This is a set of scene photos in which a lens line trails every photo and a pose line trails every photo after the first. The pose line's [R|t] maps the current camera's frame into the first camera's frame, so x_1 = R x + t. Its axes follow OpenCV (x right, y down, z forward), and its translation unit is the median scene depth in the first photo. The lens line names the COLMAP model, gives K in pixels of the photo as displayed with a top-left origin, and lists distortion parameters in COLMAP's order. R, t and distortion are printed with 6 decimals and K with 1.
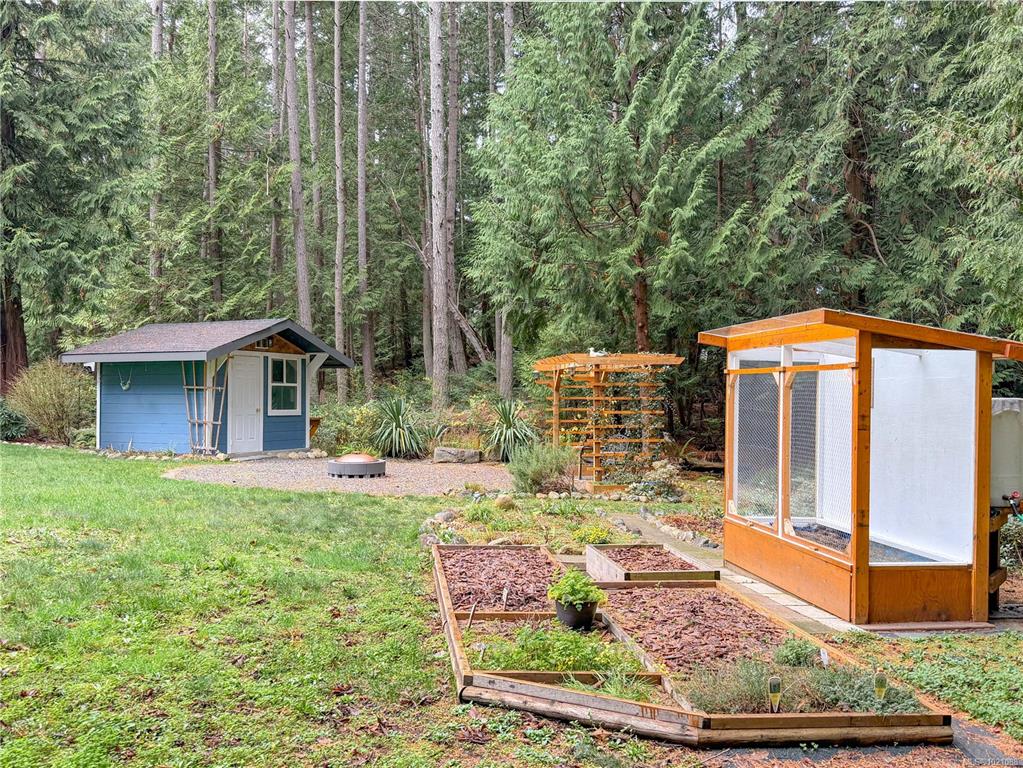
lens RADIAL K [[878.1, 0, 511.0], [0, 878.1, 394.6], [0, 0, 1]] dist [0.144352, -0.266563]
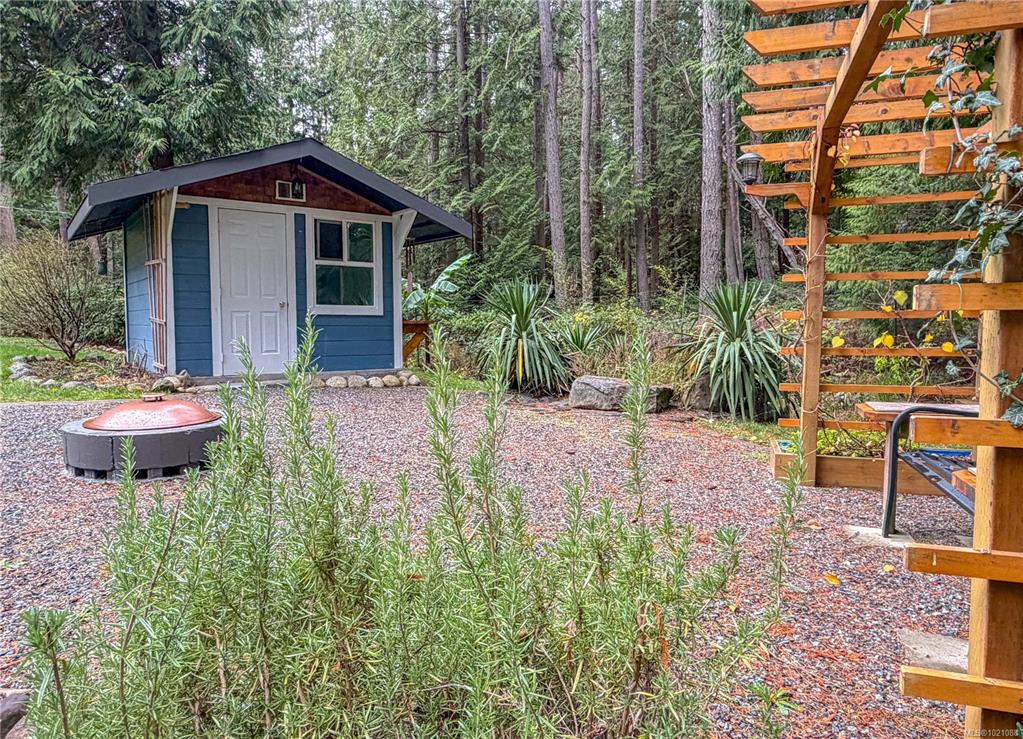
lens RADIAL K [[682.4, 0, 511.5], [0, 682.4, 369.5], [0, 0, 1]] dist [-0.044750, 0.031164]
pose [[0.886184, 0.029235, -0.462410, 0.062900], [0.002126, 0.997740, 0.067155, 0.030710], [0.463329, -0.060495, 0.884119, 0.658280]]
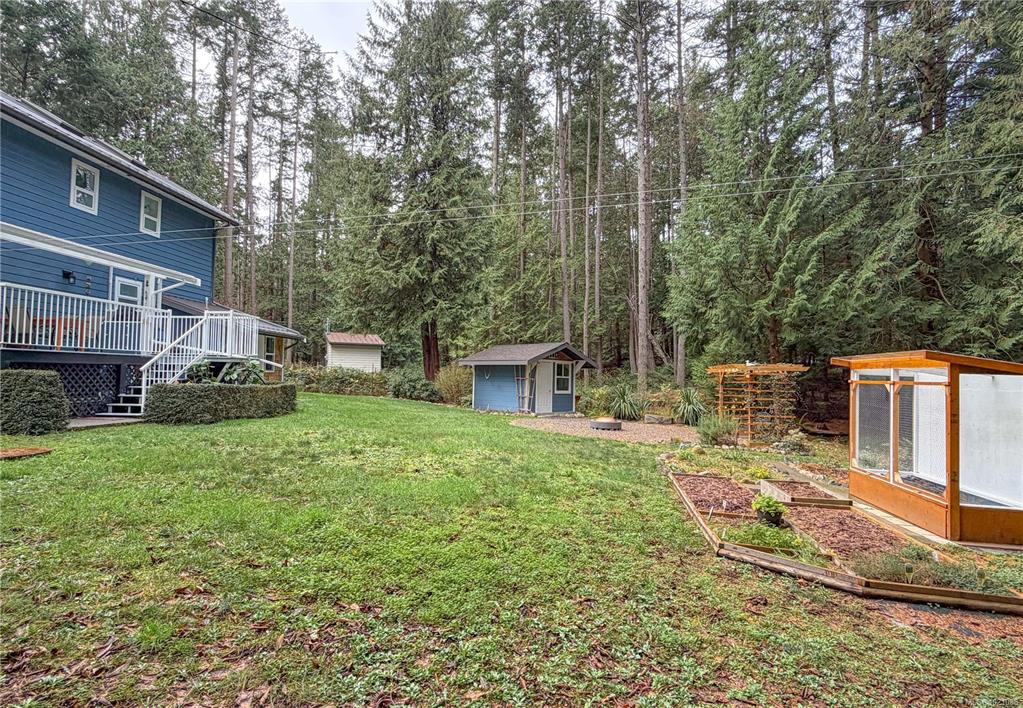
lens RADIAL K [[501.0, 0, 511.5], [0, 501.0, 354.0], [0, 0, 1]] dist [0.000187, 0.000133]
pose [[0.950457, 0.003892, -0.310833, -0.030457], [-0.019475, 0.998703, -0.047046, -0.008711], [0.310247, 0.050768, 0.949300, -0.045746]]
